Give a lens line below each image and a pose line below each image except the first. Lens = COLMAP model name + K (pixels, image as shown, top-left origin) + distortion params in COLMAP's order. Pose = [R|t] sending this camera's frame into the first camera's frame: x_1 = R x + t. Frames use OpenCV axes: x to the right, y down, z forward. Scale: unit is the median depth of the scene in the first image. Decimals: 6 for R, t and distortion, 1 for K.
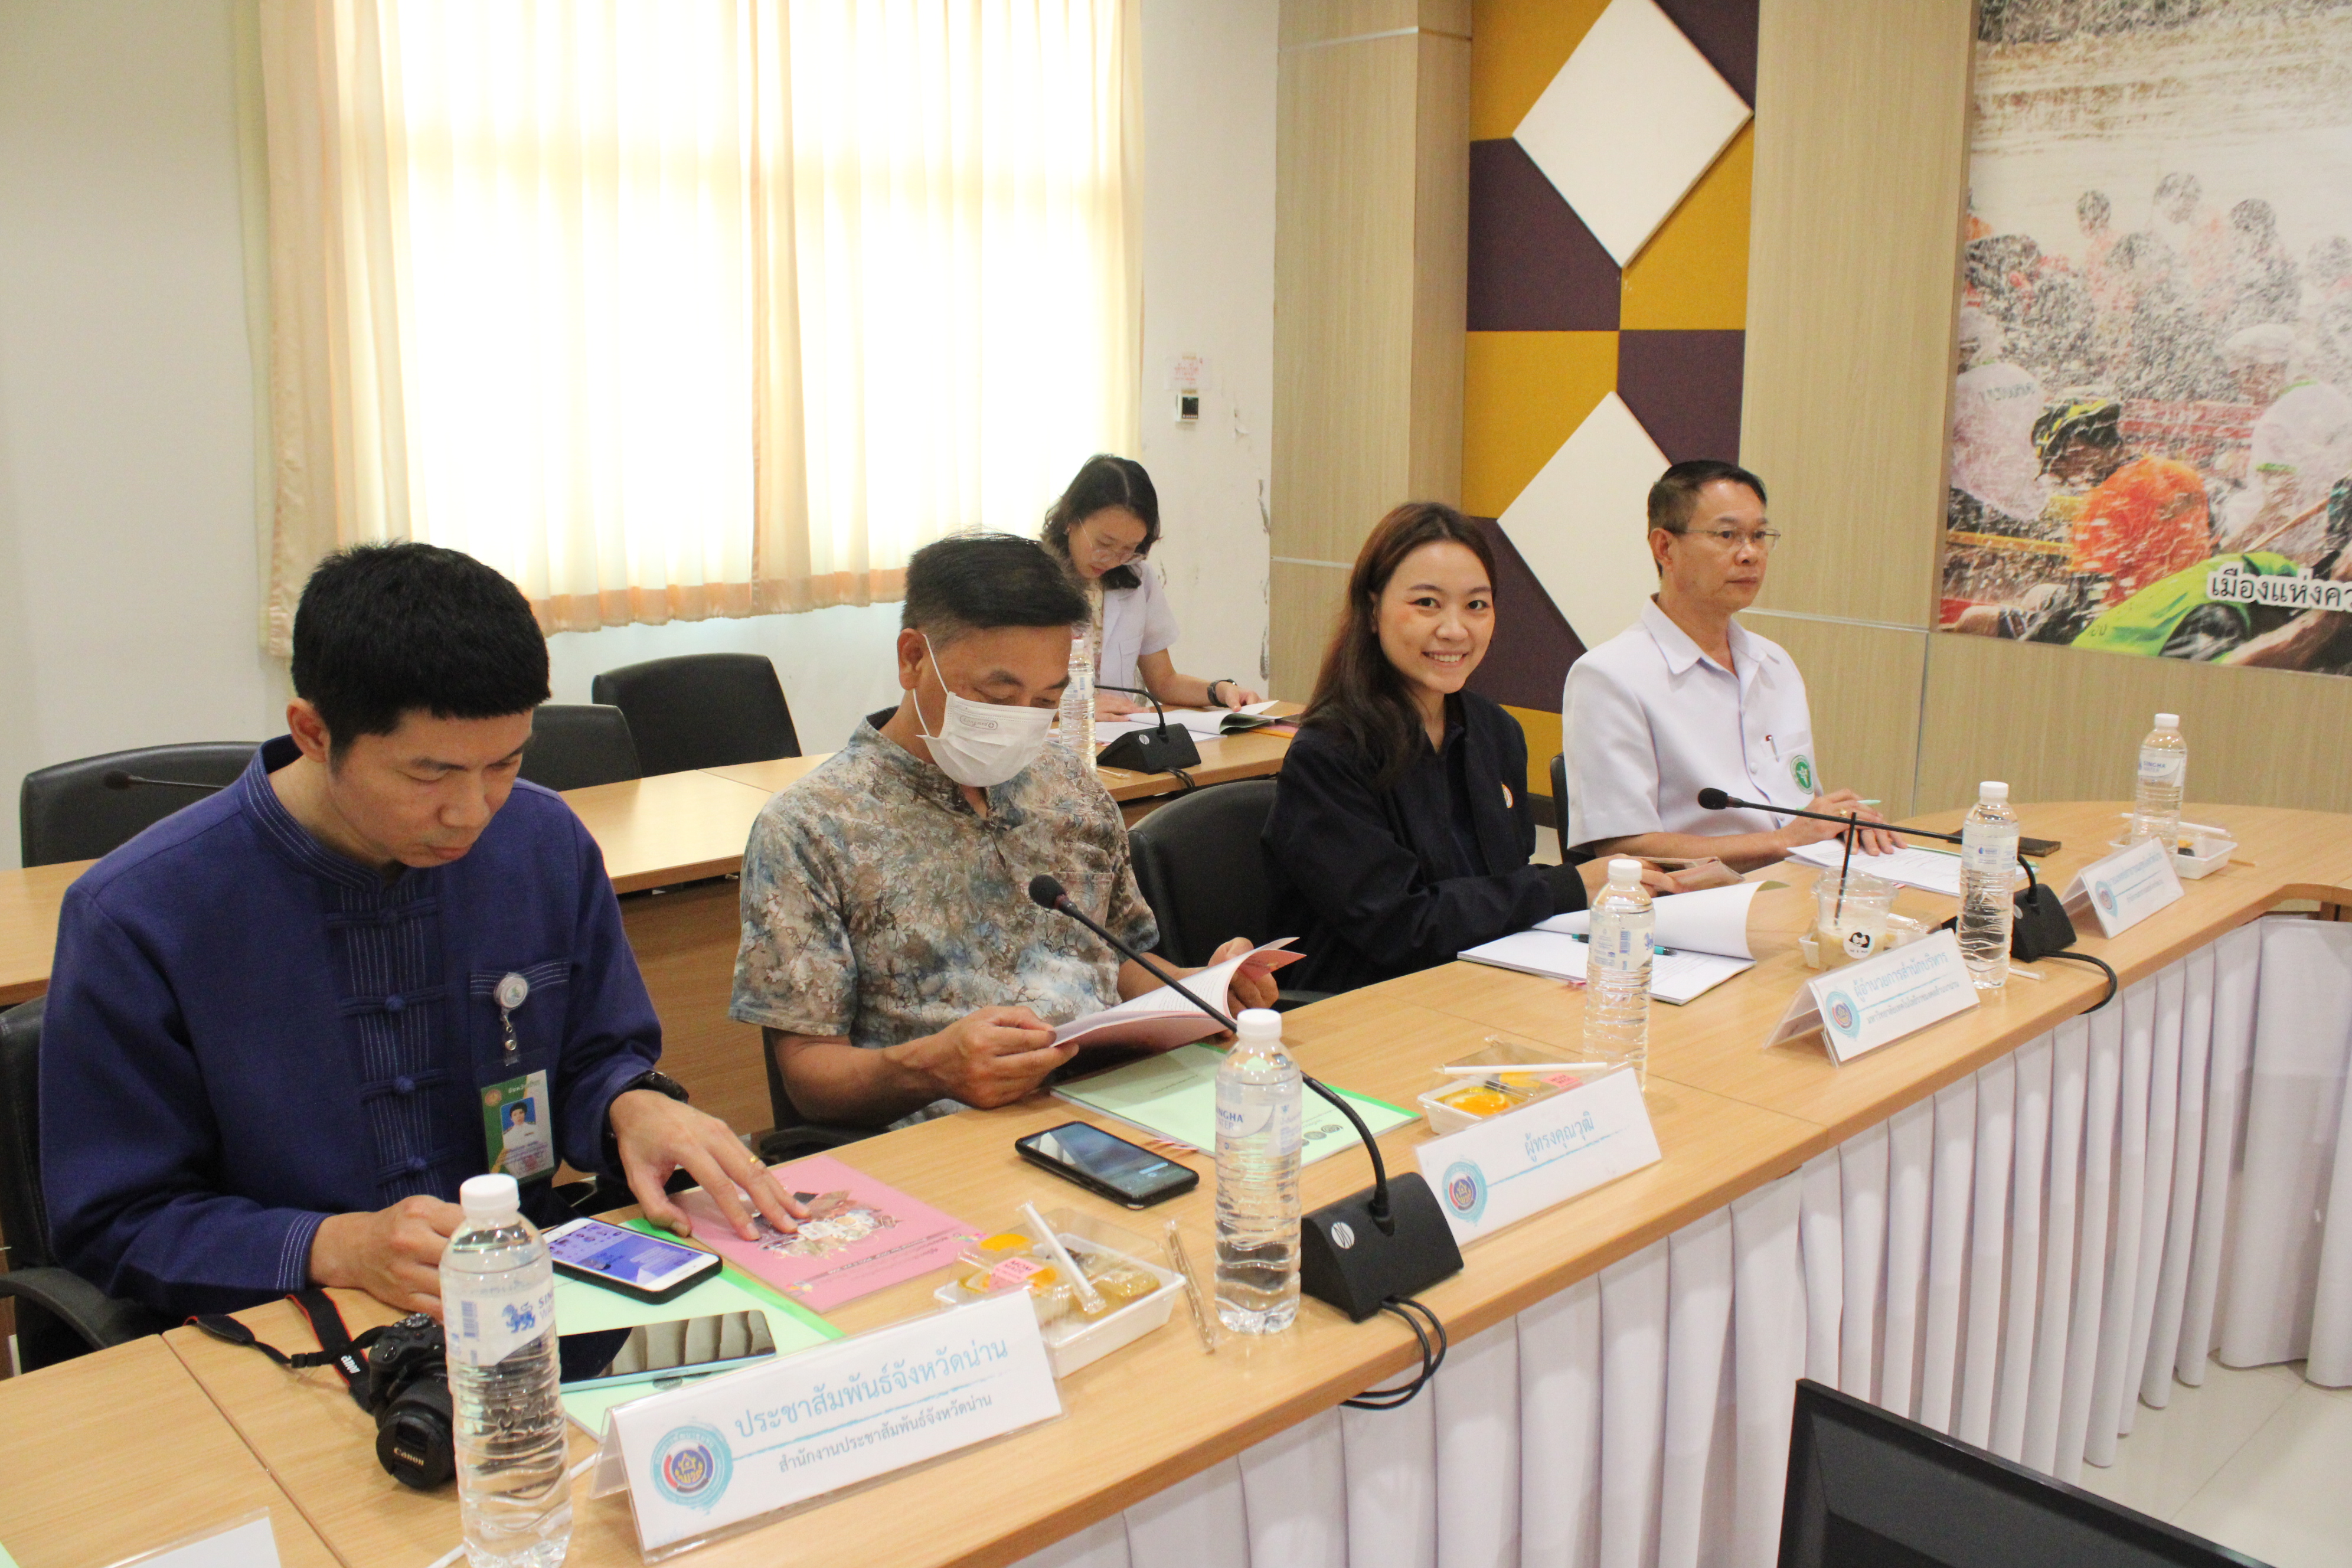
lens RADIAL K [[1941.8, 0, 1150.1], [0, 1941.8, 786.5], [0, 0, 1]] dist [-0.169898, 0.143826]
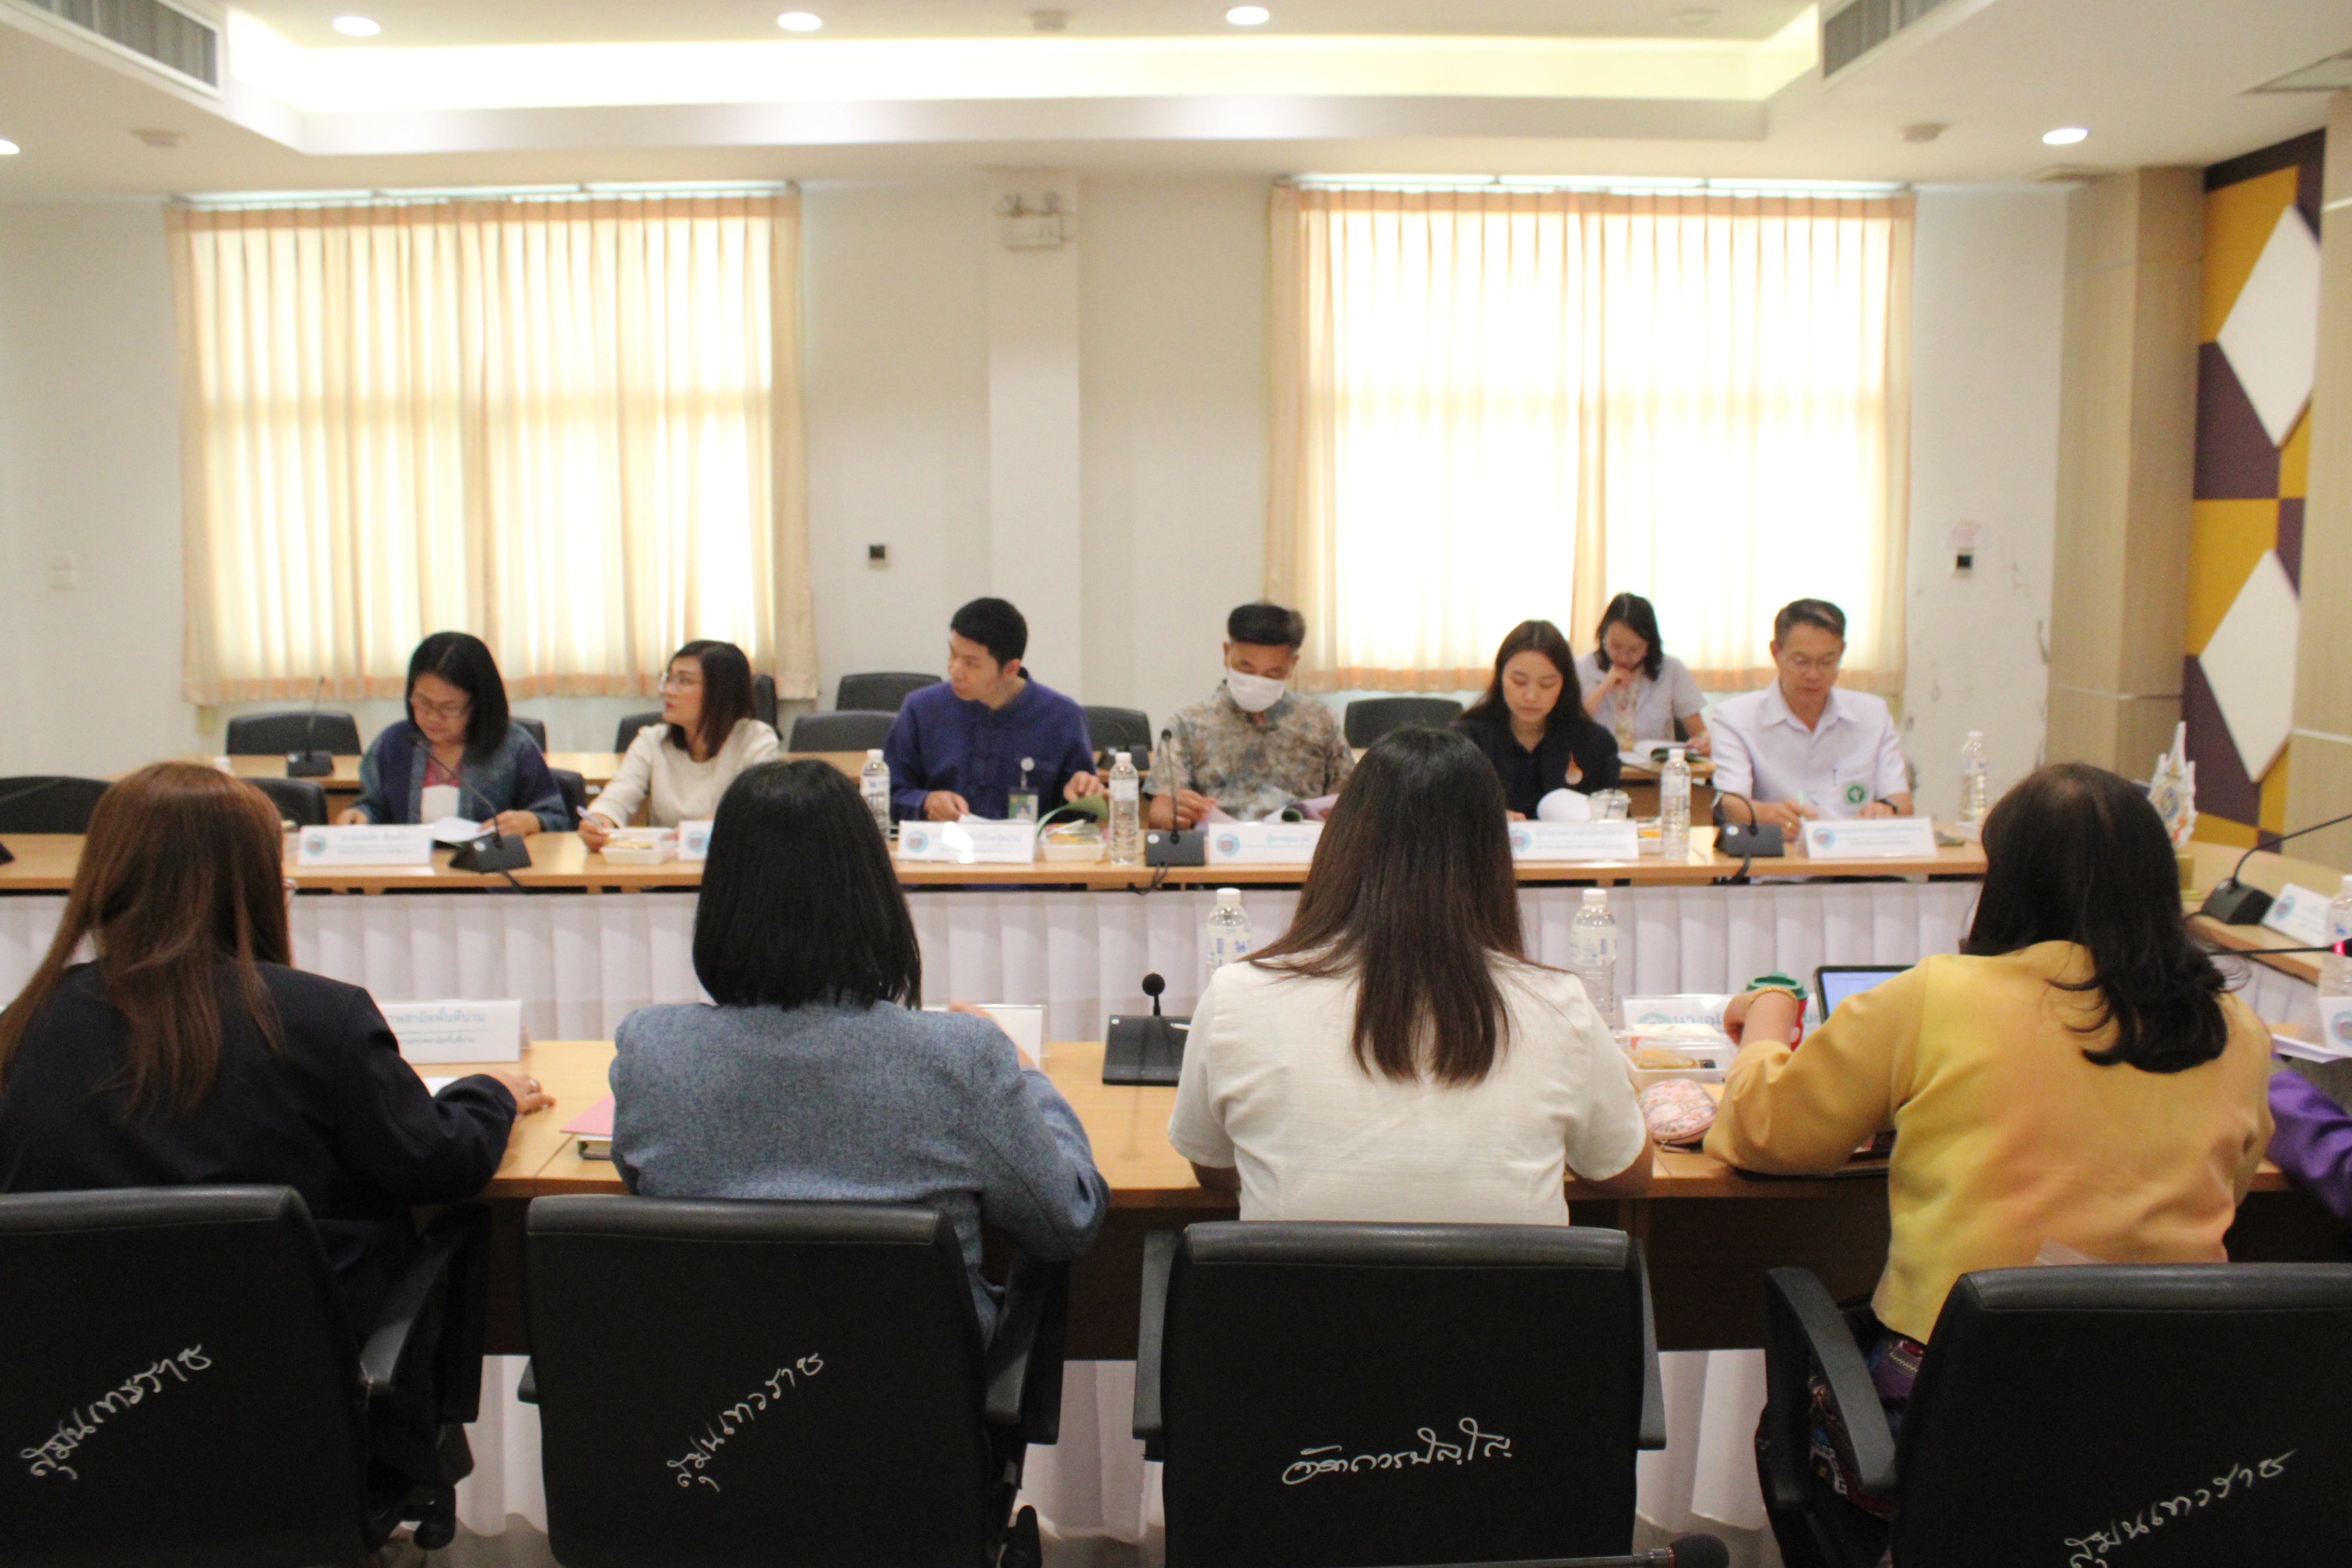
lens RADIAL K [[1997.9, 0, 1176.0], [0, 1997.9, 784.0], [0, 0, 1]] dist [-0.185548, 0.185195]
pose [[0.755475, 0.076352, -0.650714, 0.593547], [-0.126983, 0.991417, -0.031097, 0.071880], [0.642754, 0.106123, 0.758686, -0.382466]]
